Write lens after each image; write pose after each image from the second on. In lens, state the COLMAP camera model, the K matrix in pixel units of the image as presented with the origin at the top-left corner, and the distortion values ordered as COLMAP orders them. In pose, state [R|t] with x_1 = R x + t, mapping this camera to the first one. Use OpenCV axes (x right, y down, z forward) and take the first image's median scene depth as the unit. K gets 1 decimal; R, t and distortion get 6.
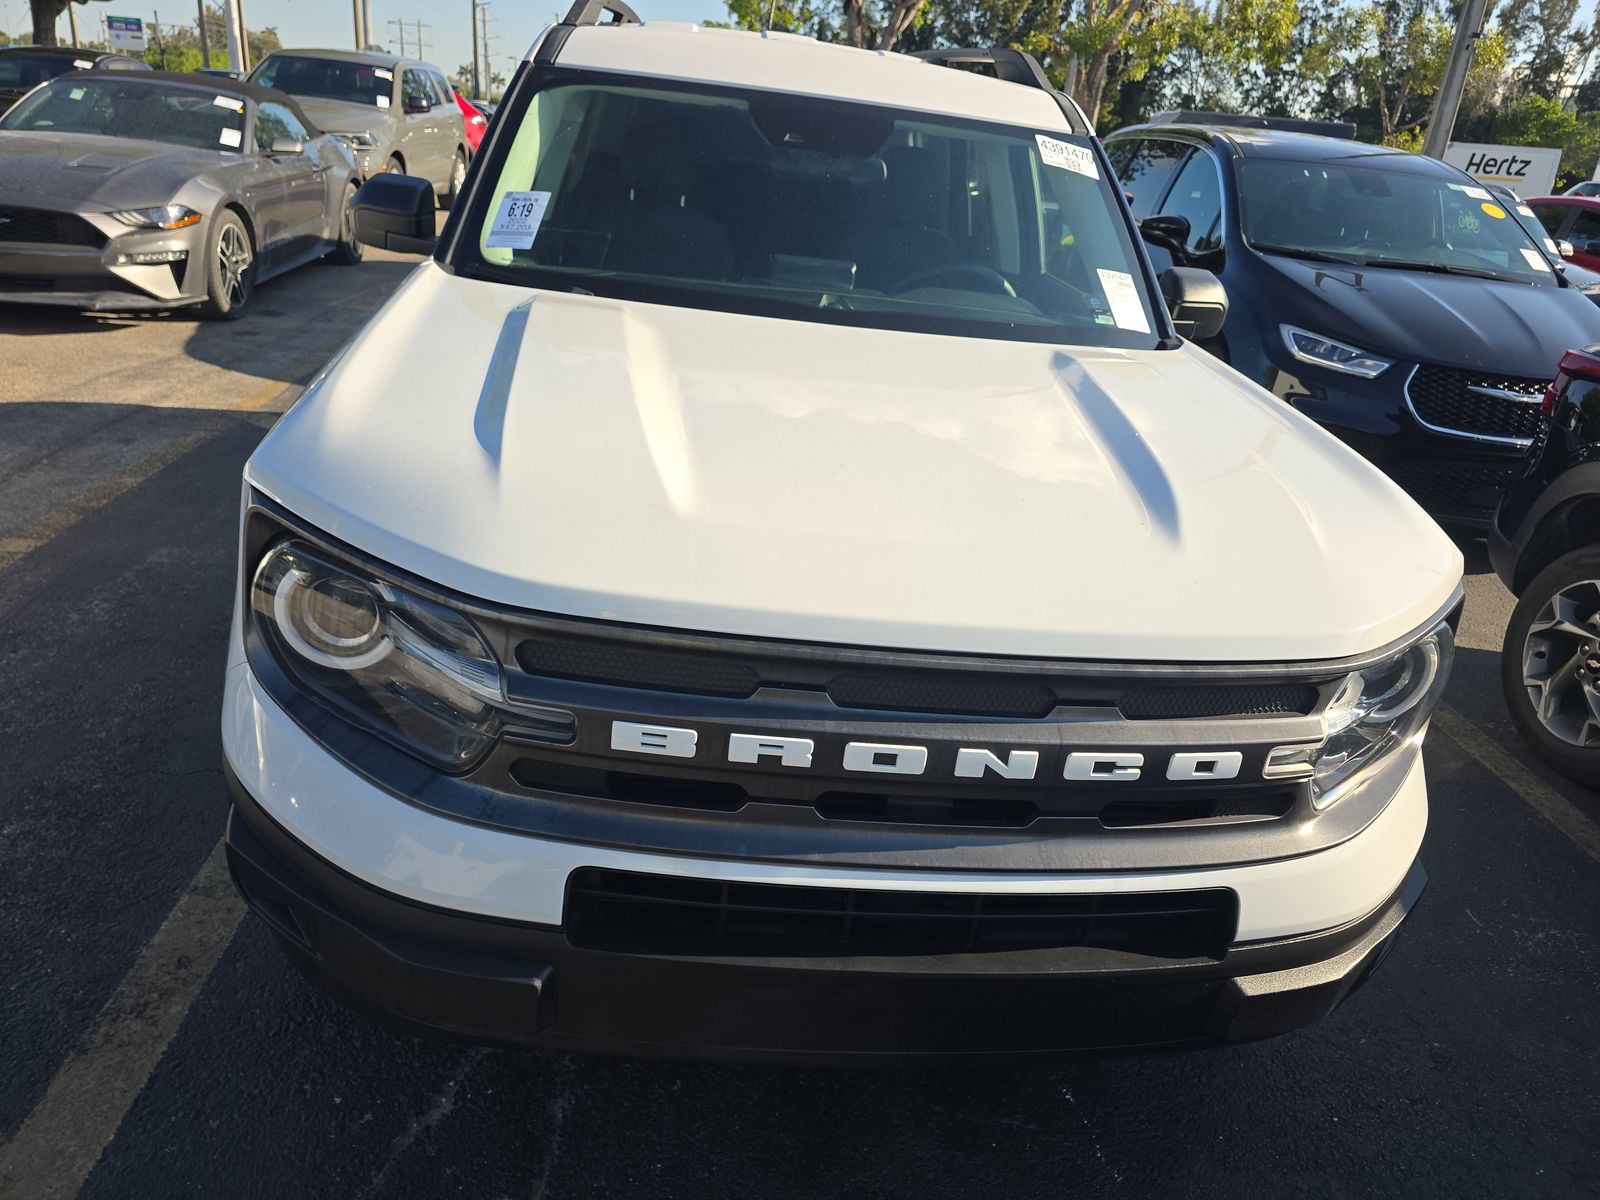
lens RADIAL K [[1083.5, 0, 800.0], [0, 1083.5, 600.0], [0, 0, 1]] dist [0.053982, -0.051743]
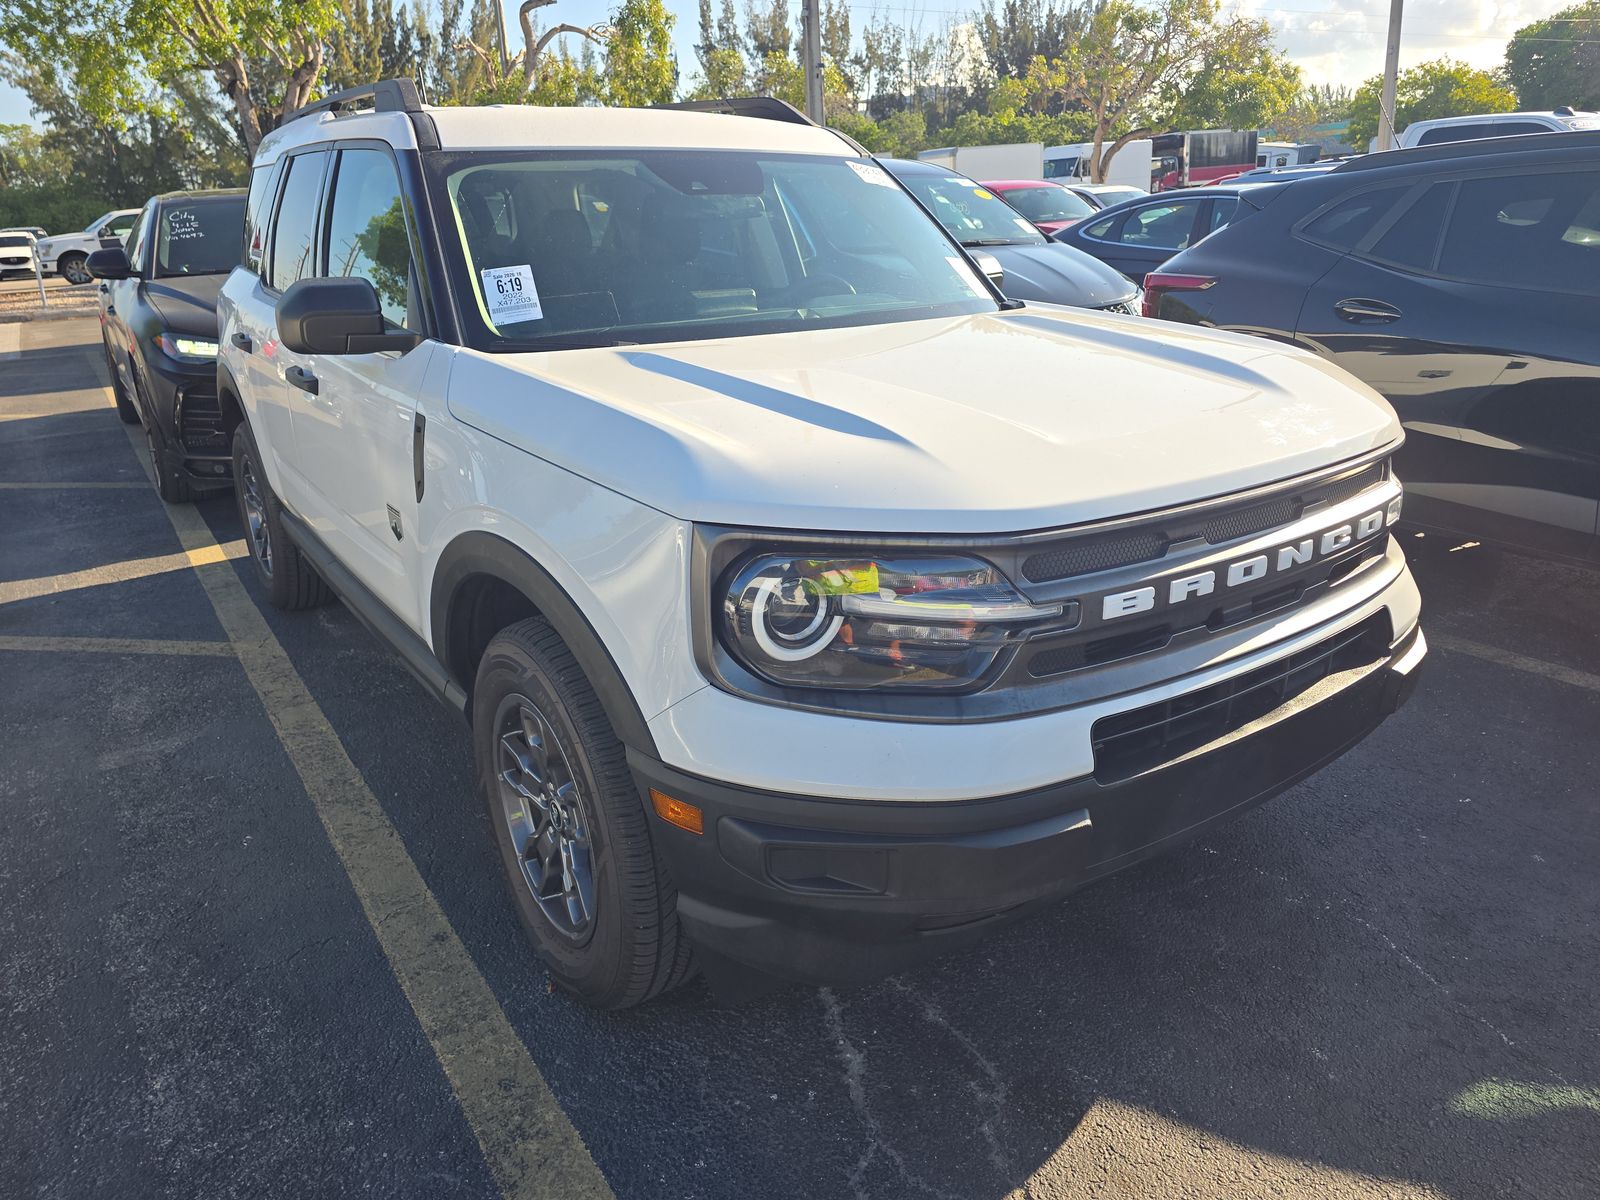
lens RADIAL K [[1083.5, 0, 800.0], [0, 1083.5, 600.0], [0, 0, 1]] dist [0.053982, -0.051743]
pose [[0.858870, -0.290065, 0.422143, -0.599219], [0.308322, 0.950924, 0.026108, -0.017817], [-0.408999, 0.107733, 0.906153, -0.016723]]
